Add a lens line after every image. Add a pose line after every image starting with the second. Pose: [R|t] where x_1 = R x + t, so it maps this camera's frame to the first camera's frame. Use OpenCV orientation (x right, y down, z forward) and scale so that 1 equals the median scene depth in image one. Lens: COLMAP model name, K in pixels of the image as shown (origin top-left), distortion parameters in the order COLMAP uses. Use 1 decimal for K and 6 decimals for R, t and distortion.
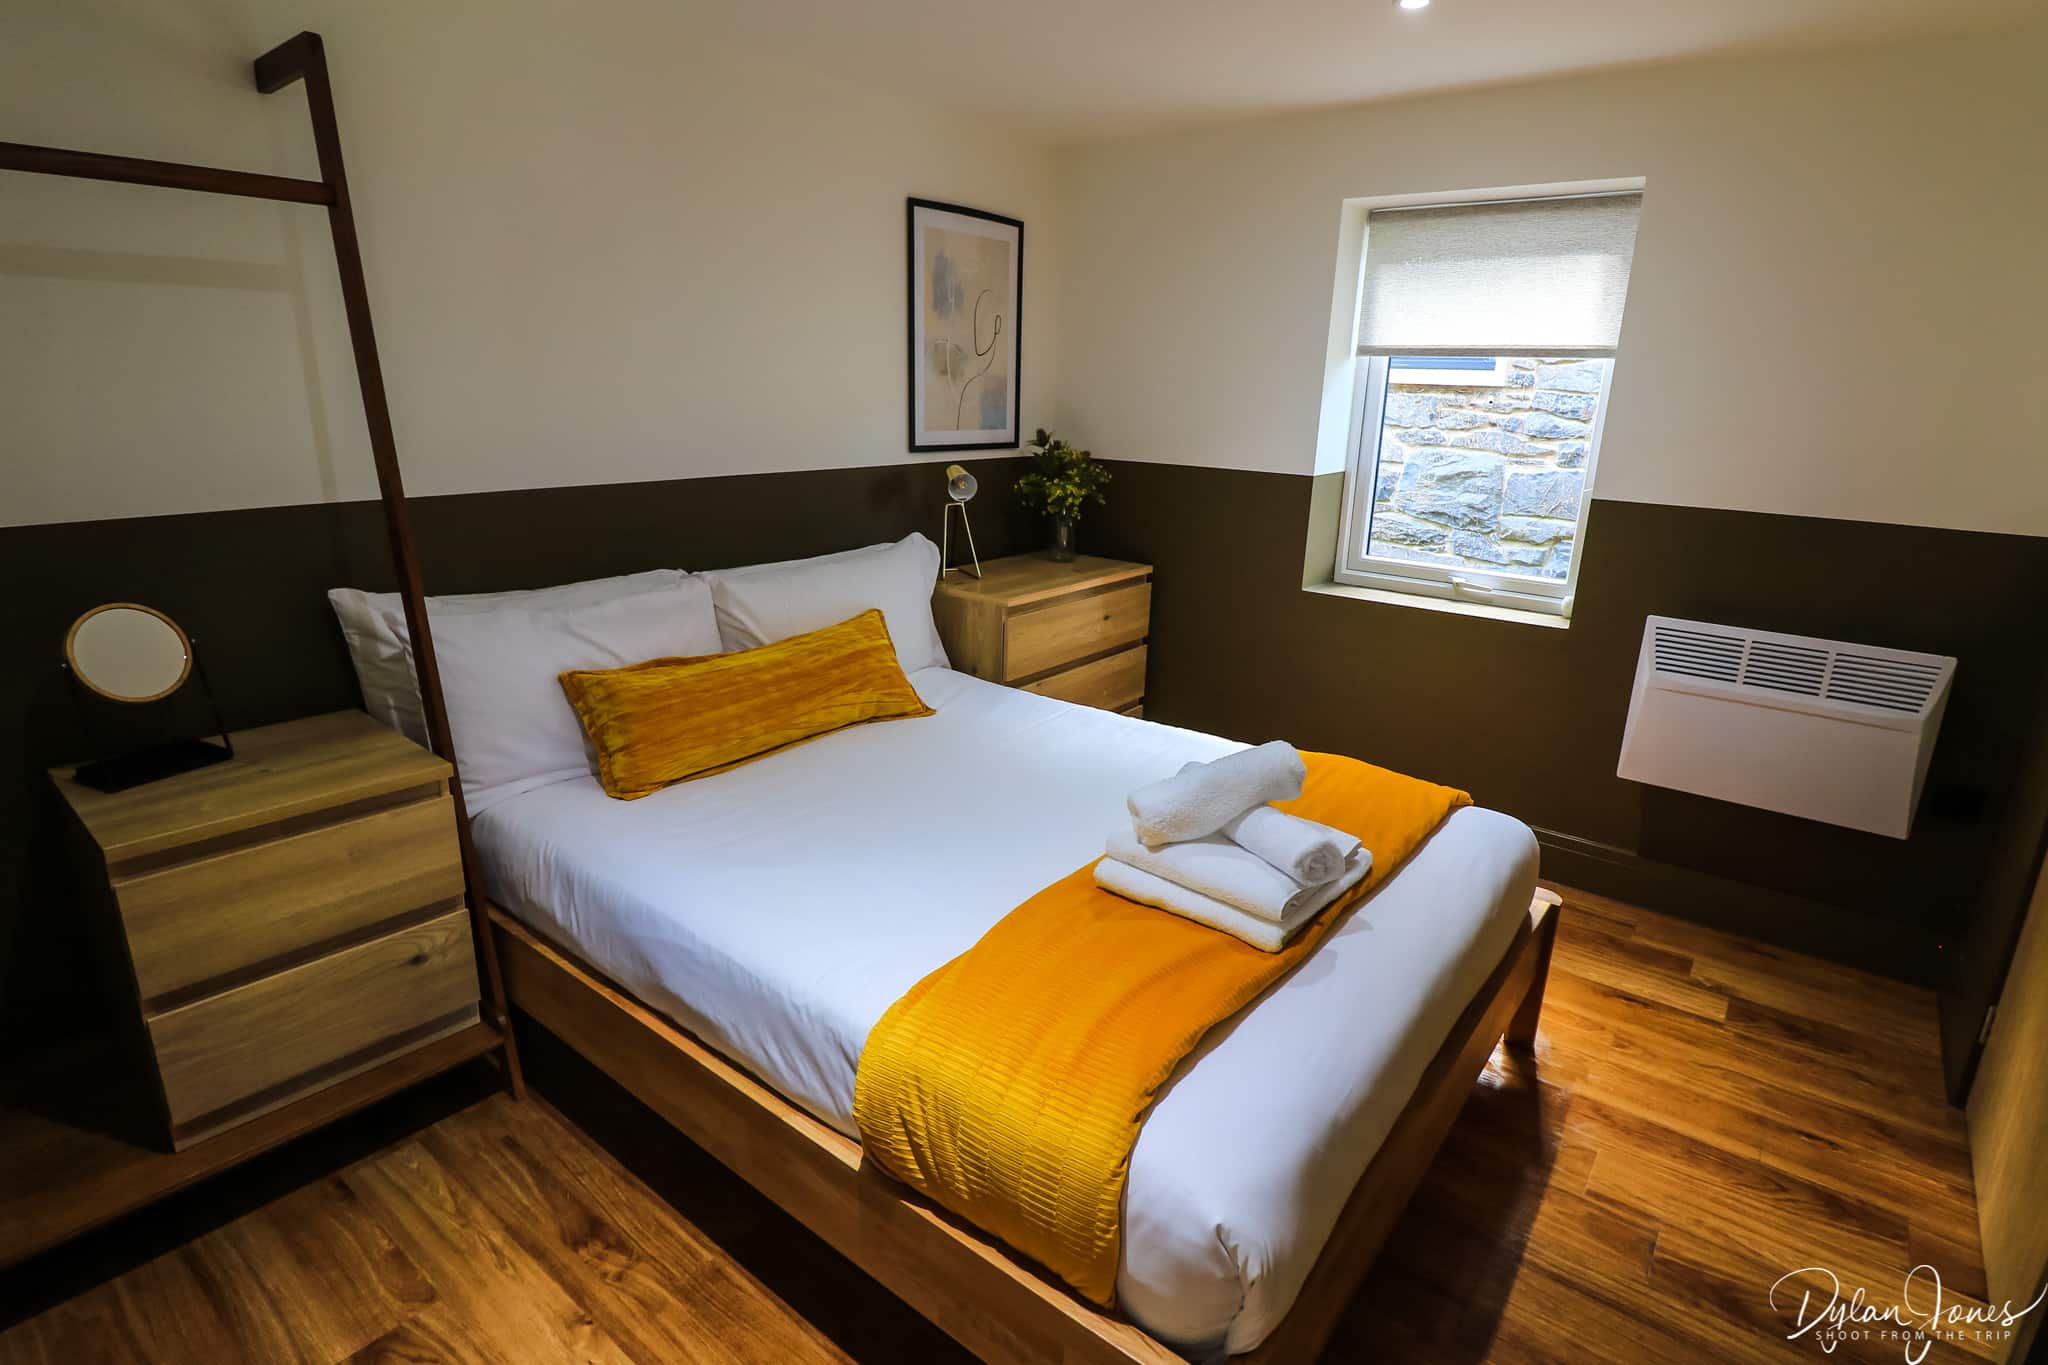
lens RADIAL K [[960.3, 0, 1021.3], [0, 960.3, 684.8], [0, 0, 1]] dist [-0.006085, 0.000104]
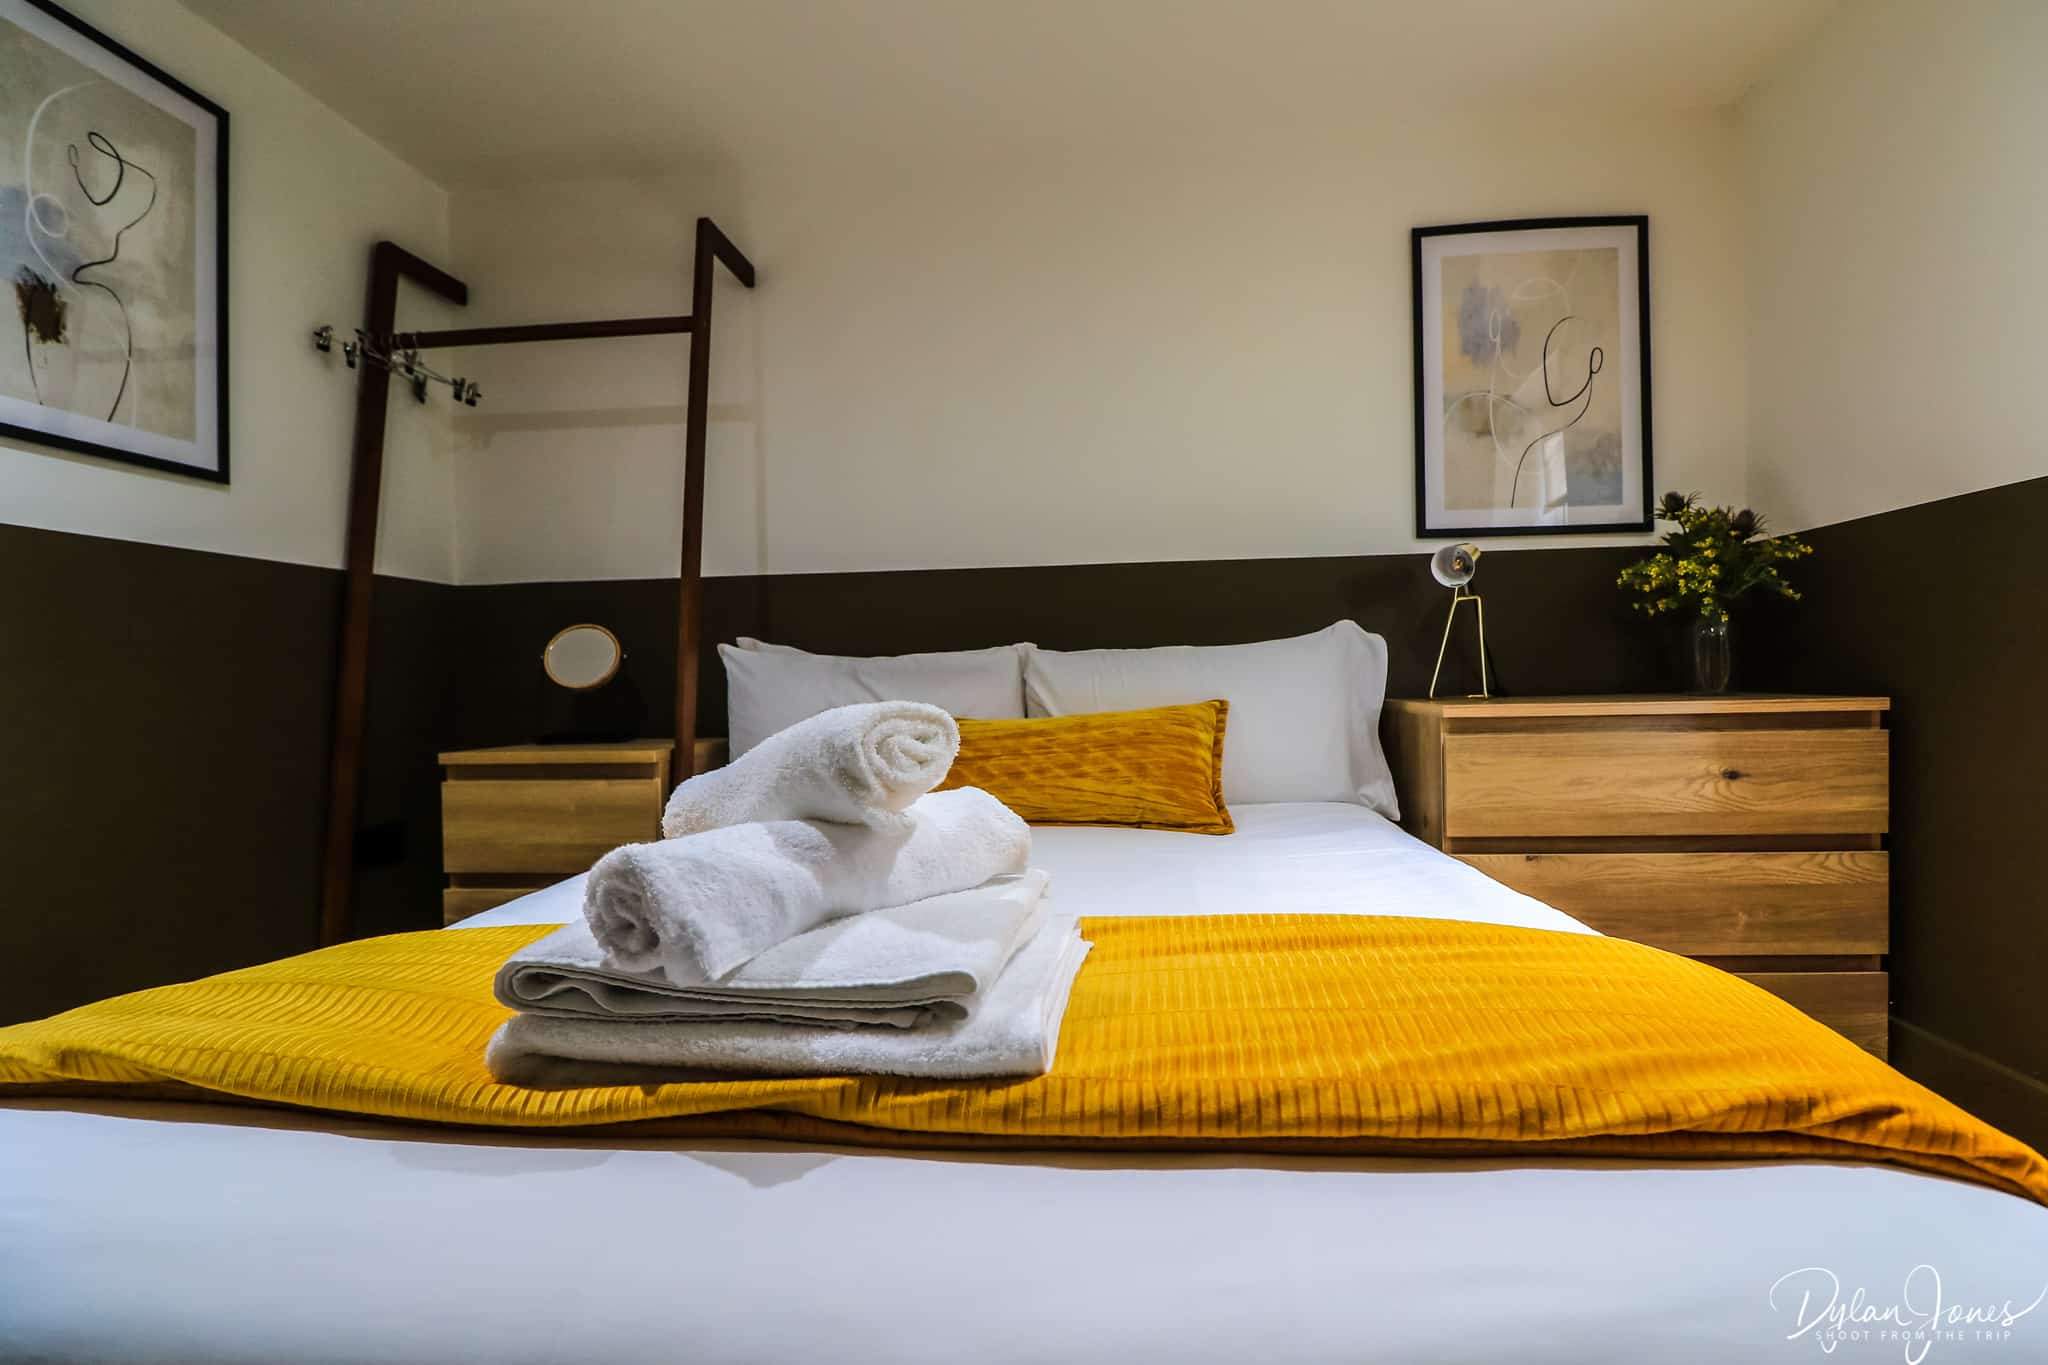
lens RADIAL K [[960.3, 0, 1026.1], [0, 960.3, 677.1], [0, 0, 1]] dist [-0.006085, 0.000104]
pose [[0.578957, -0.023007, -0.815034, 0.314854], [-0.200325, 0.964949, -0.169539, 0.053527], [0.790366, 0.261428, 0.554055, 0.359331]]
